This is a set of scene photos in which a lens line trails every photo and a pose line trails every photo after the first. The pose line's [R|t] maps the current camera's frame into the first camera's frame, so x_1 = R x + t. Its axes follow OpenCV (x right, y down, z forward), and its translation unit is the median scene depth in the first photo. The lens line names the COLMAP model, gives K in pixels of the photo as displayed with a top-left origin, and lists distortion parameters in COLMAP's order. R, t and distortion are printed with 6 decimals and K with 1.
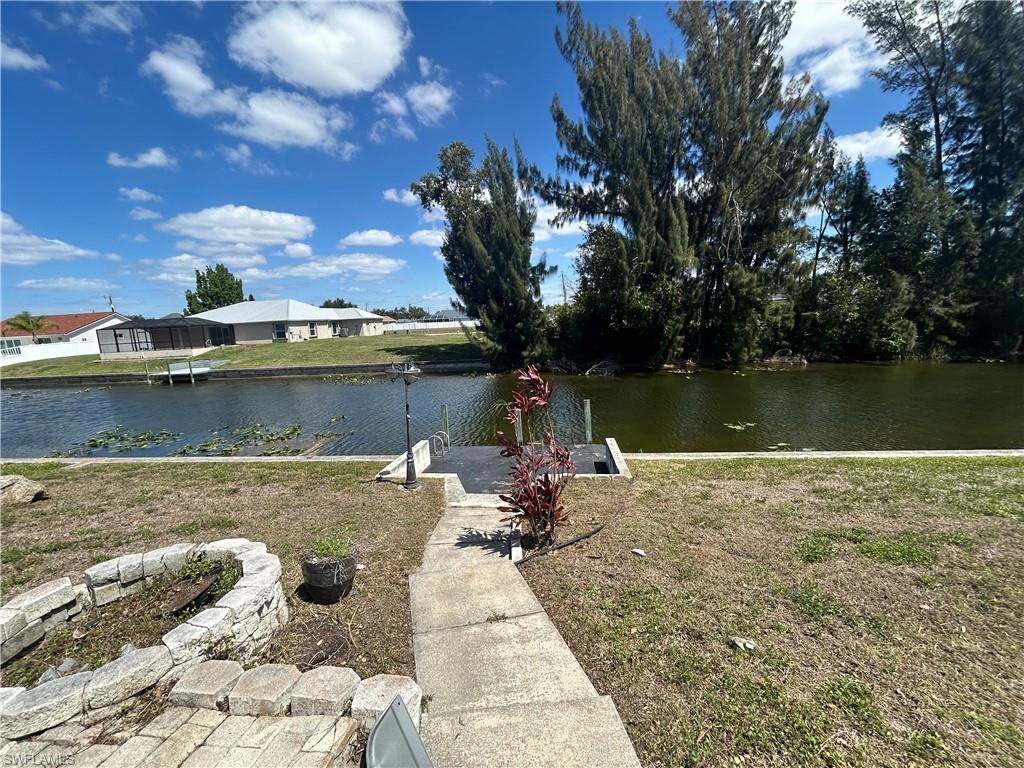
lens RADIAL K [[421.9, 0, 512.0], [0, 421.9, 384.0], [0, 0, 1]] dist [0.010780, -0.000010]
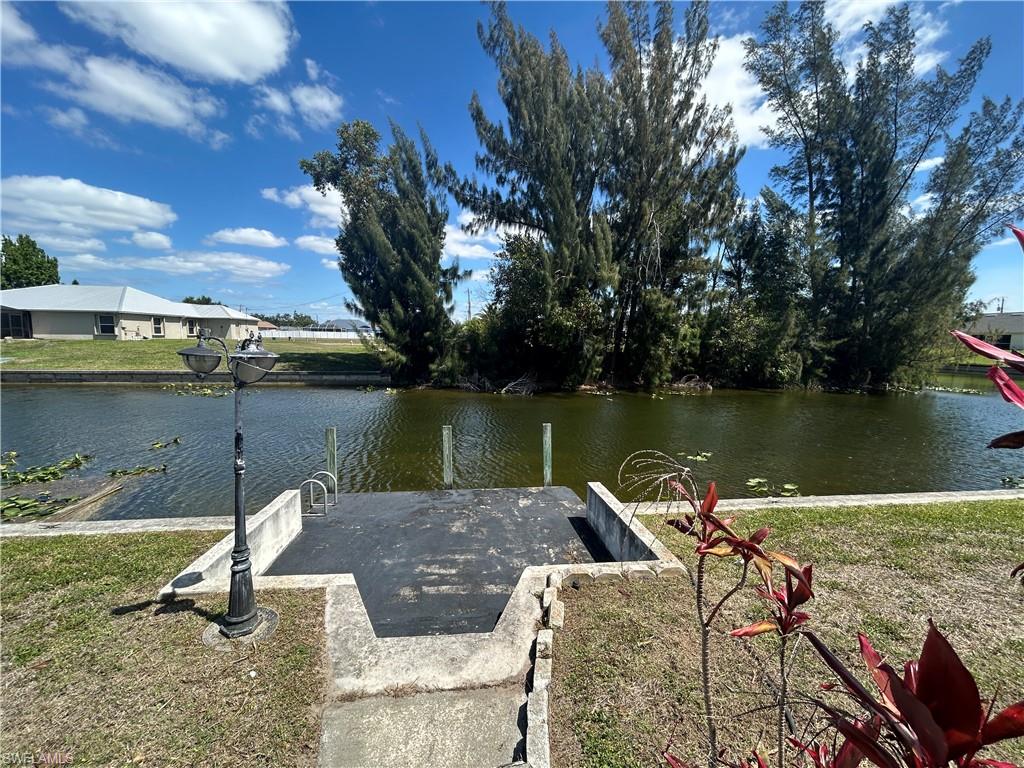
lens RADIAL K [[421.9, 0, 512.0], [0, 421.9, 384.0], [0, 0, 1]] dist [0.010780, -0.000010]
pose [[0.968596, 0.038417, 0.245653, -0.023869], [-0.026824, 0.998371, -0.050367, 0.003468], [-0.247187, 0.042195, 0.968049, 0.106674]]
